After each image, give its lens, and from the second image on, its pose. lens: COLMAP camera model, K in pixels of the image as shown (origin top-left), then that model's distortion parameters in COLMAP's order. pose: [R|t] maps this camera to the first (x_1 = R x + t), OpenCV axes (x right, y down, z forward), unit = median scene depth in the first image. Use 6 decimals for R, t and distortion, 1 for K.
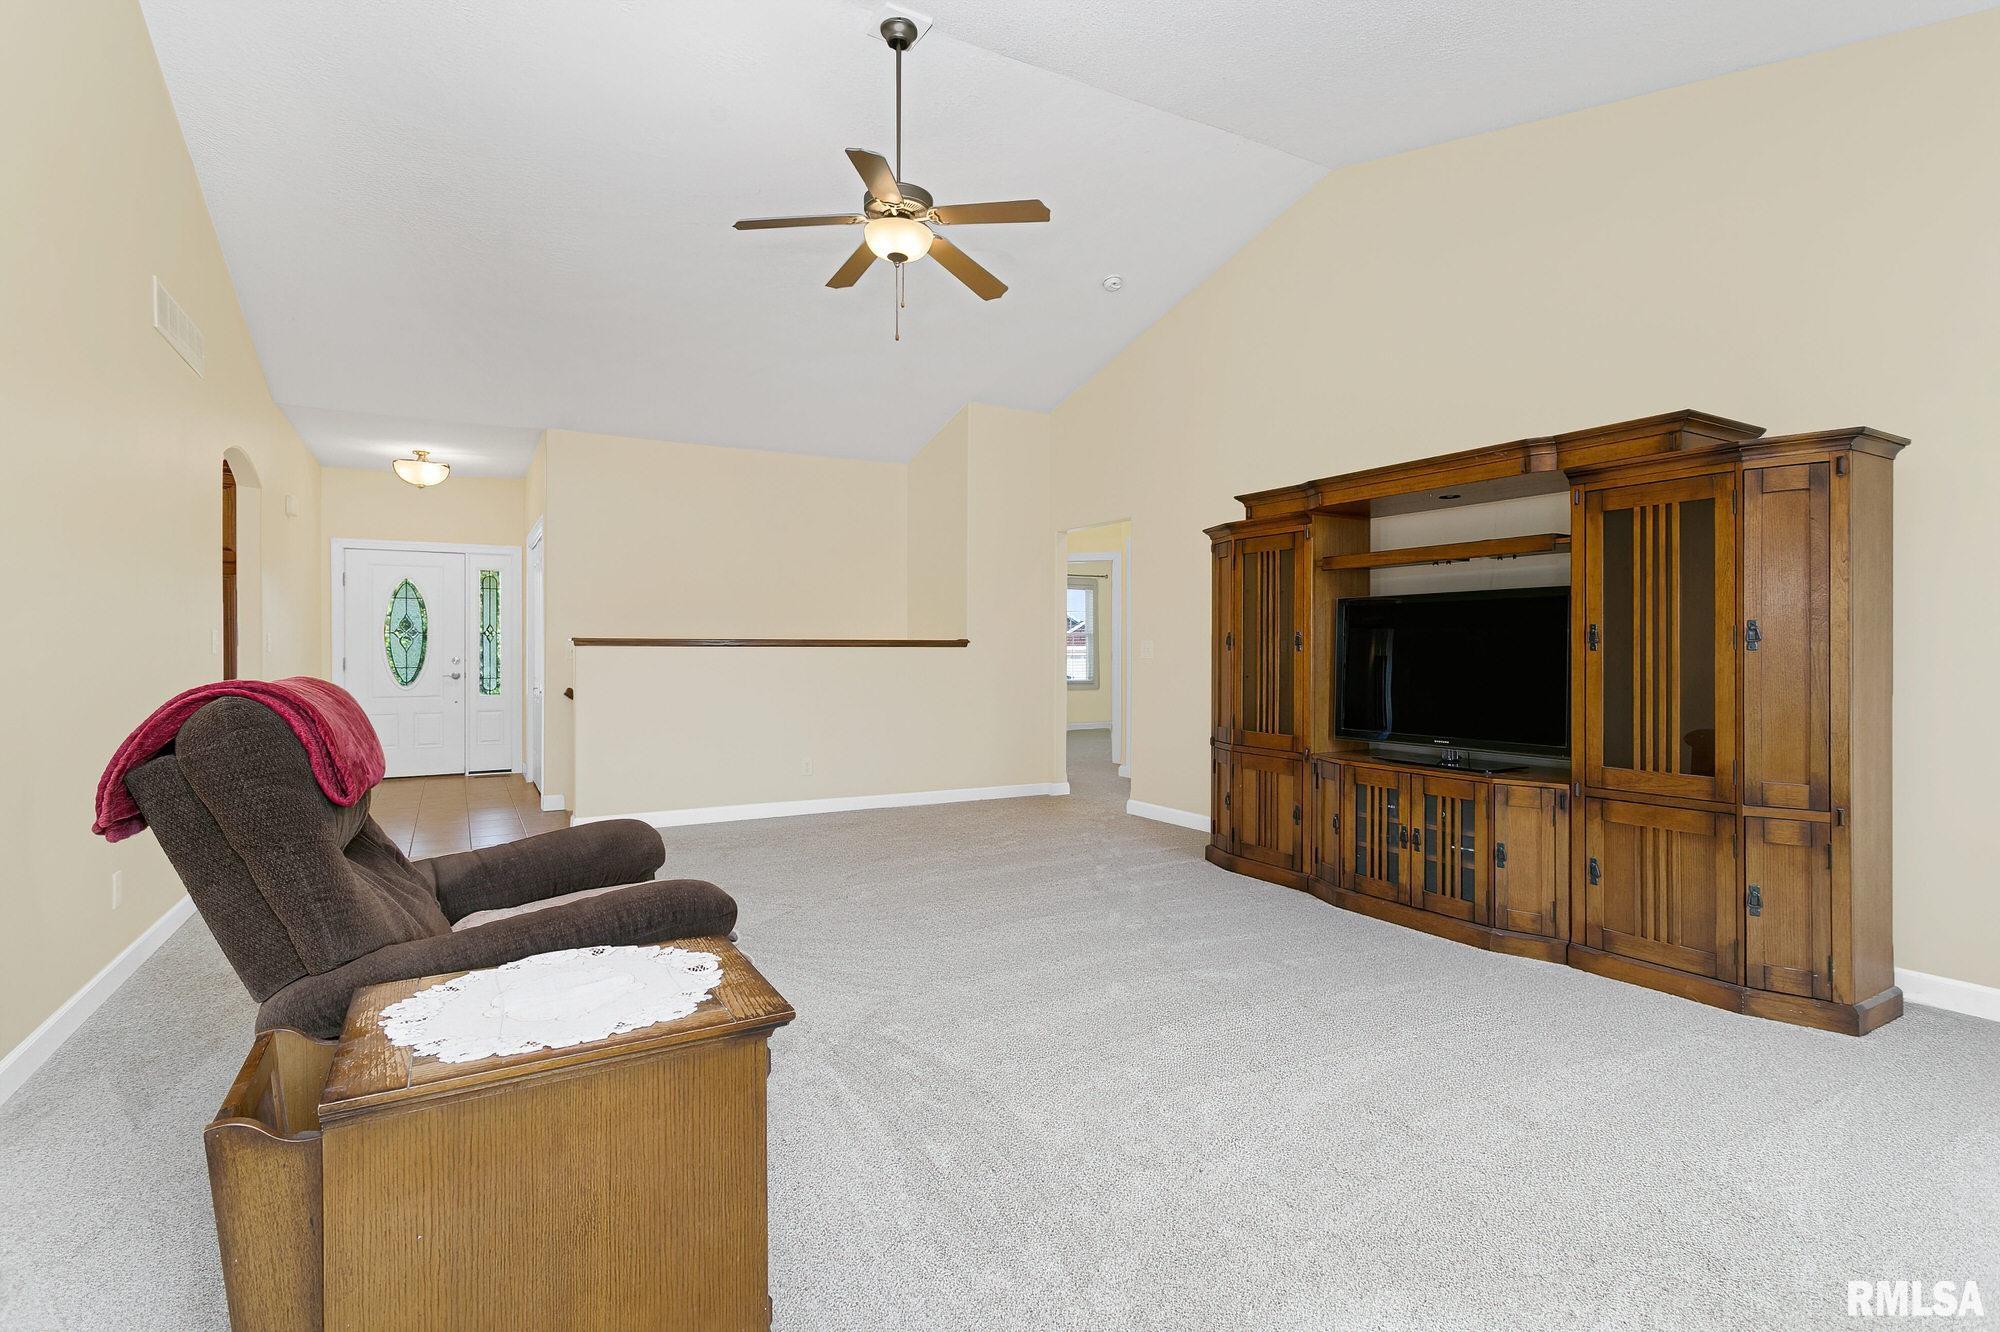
lens RADIAL K [[958.3, 0, 1000.3], [0, 958.3, 661.6], [0, 0, 1]] dist [0.001235, 0.001479]
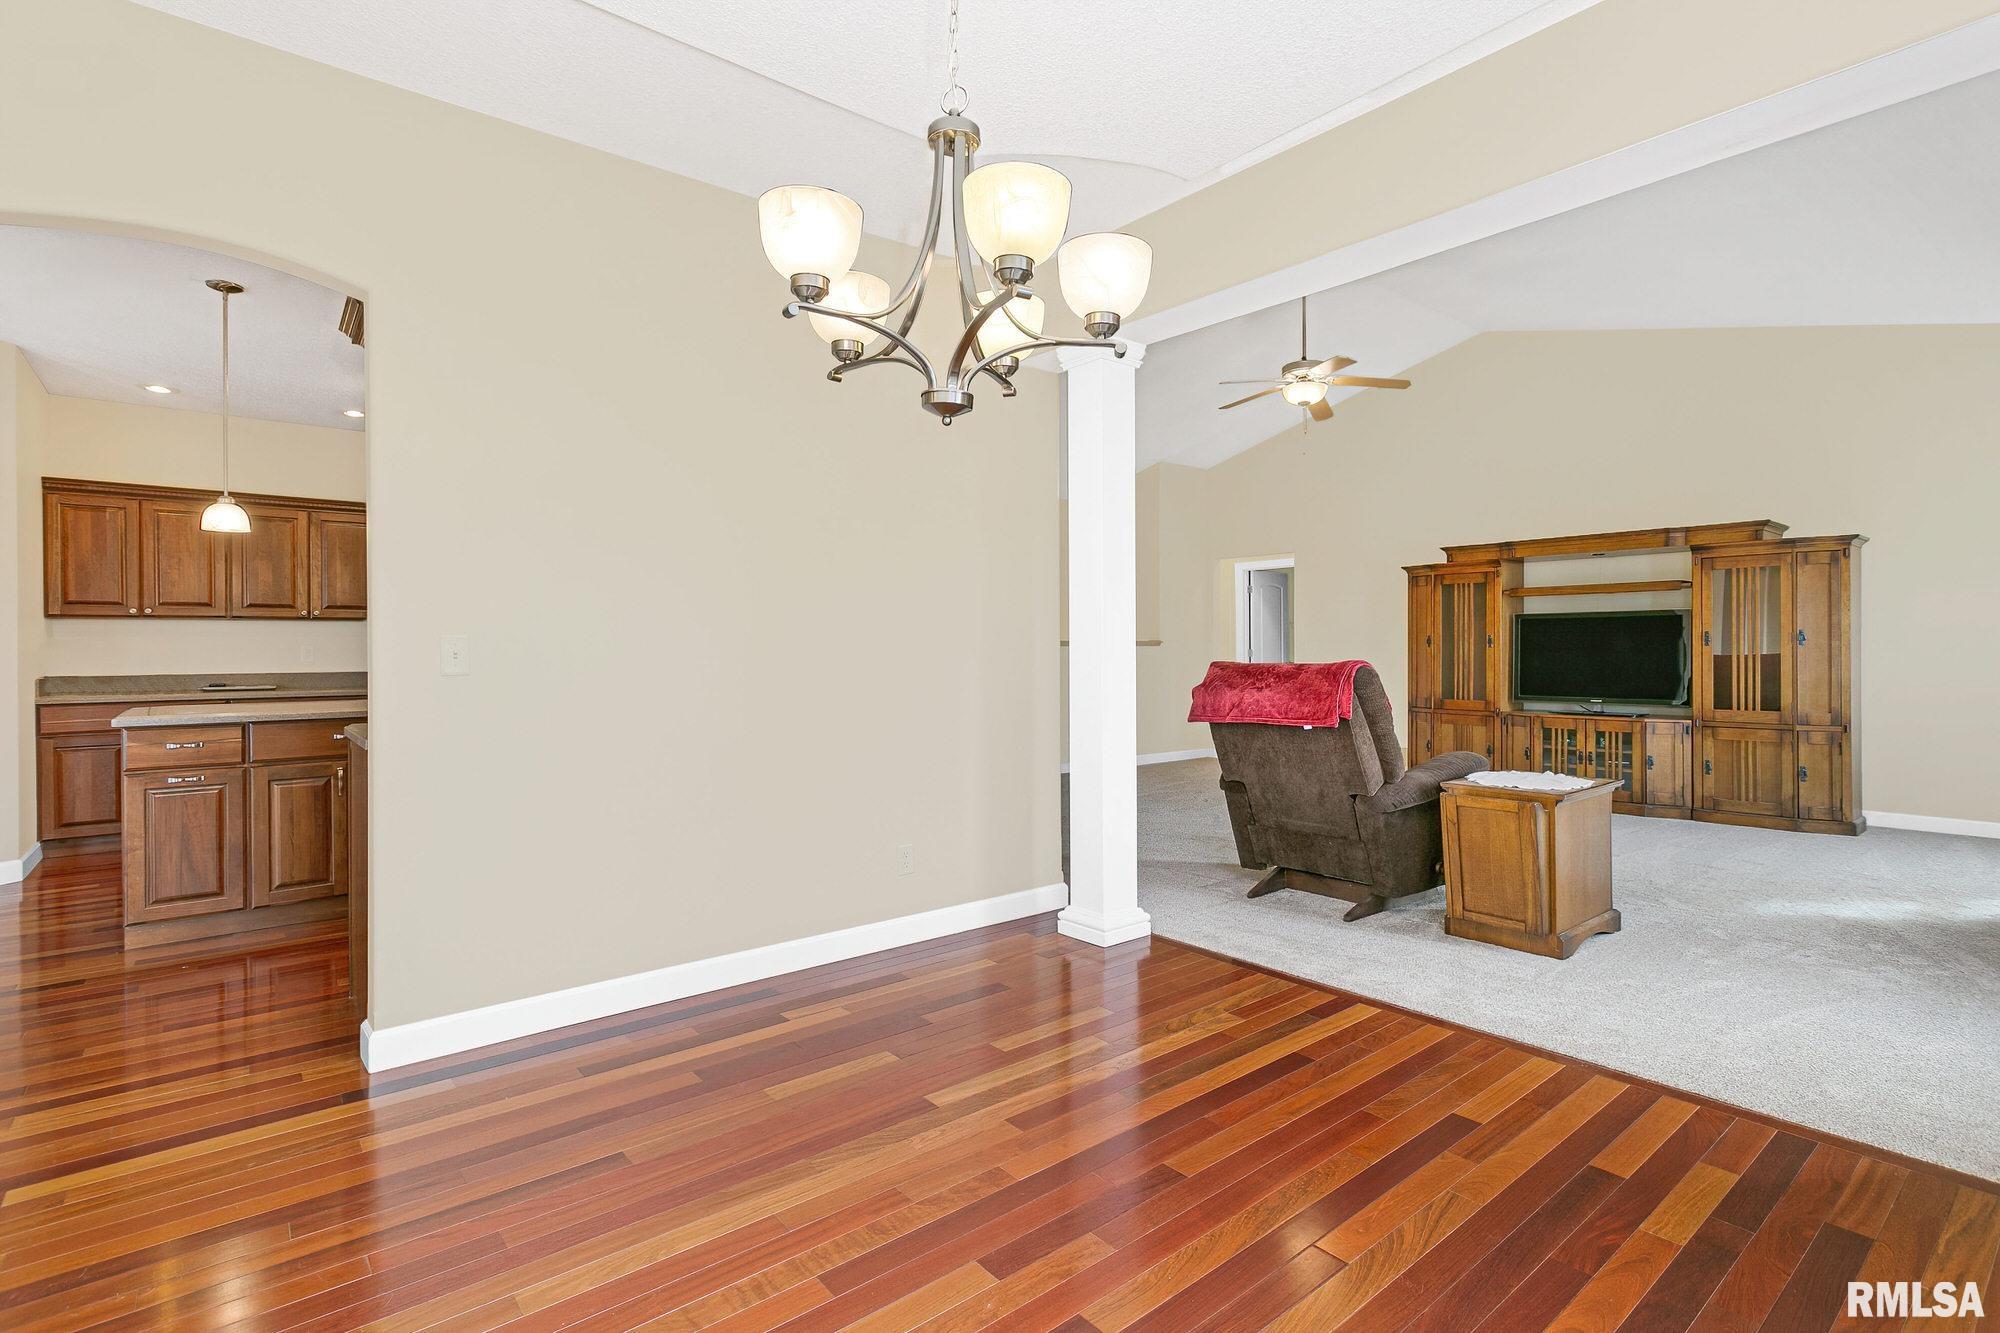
lens RADIAL K [[958.3, 0, 997.8], [0, 958.3, 663.2], [0, 0, 1]] dist [0.001235, 0.001479]
pose [[0.986794, -0.002332, 0.161965, -0.991728], [0.002668, 0.999995, -0.001861, 0.021138], [-0.161960, 0.002268, 0.986795, -0.570124]]
